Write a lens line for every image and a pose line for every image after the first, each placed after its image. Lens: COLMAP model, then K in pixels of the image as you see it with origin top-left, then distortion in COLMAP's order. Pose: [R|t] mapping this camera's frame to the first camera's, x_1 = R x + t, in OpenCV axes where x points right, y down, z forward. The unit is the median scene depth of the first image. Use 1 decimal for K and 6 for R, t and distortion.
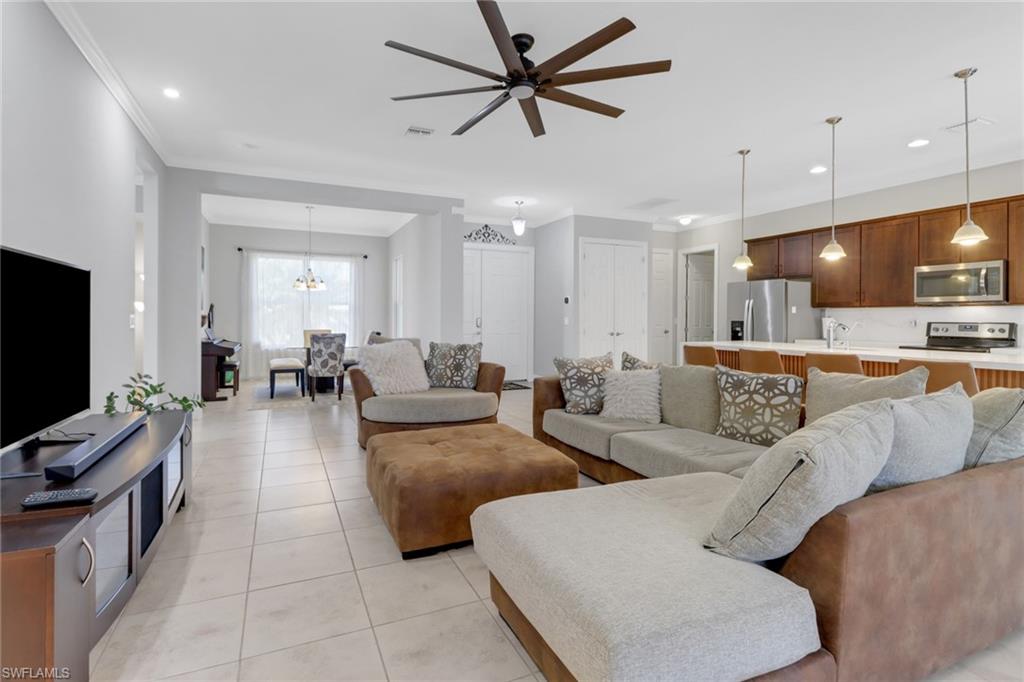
lens RADIAL K [[473.4, 0, 477.9], [0, 473.4, 319.9], [0, 0, 1]] dist [0.002555, -0.008083]
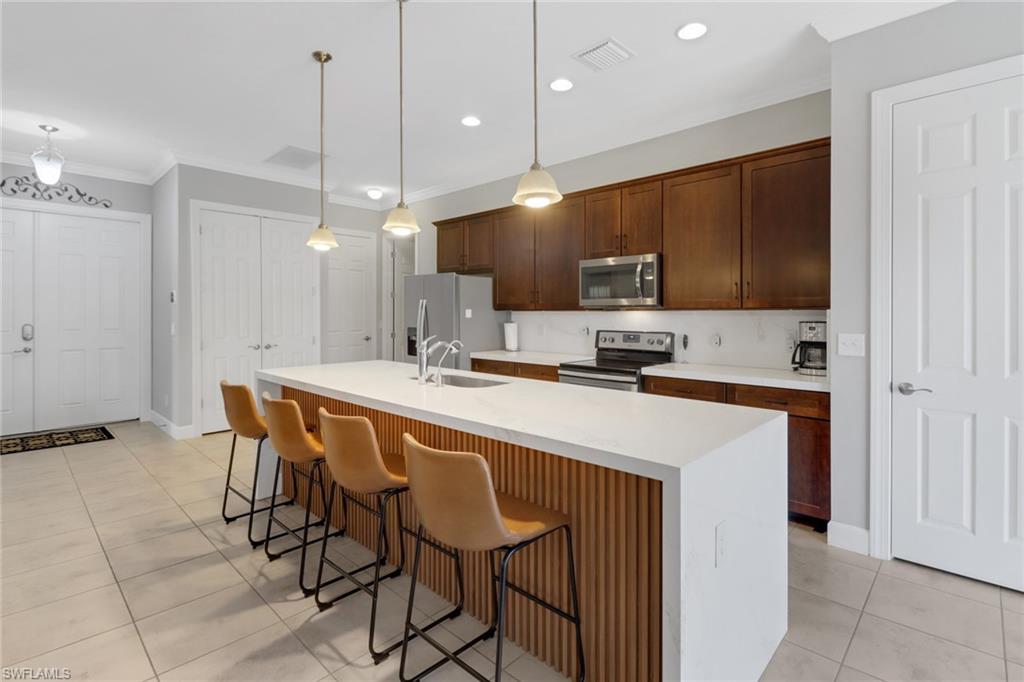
lens RADIAL K [[478.8, 0, 515.5], [0, 478.8, 315.3], [0, 0, 1]] dist [-0.010453, -0.008609]
pose [[0.909673, -0.004105, 0.415306, 0.459767], [0.003745, 0.999992, 0.001682, -0.021076], [-0.415309, 0.000026, 0.909680, 0.297507]]
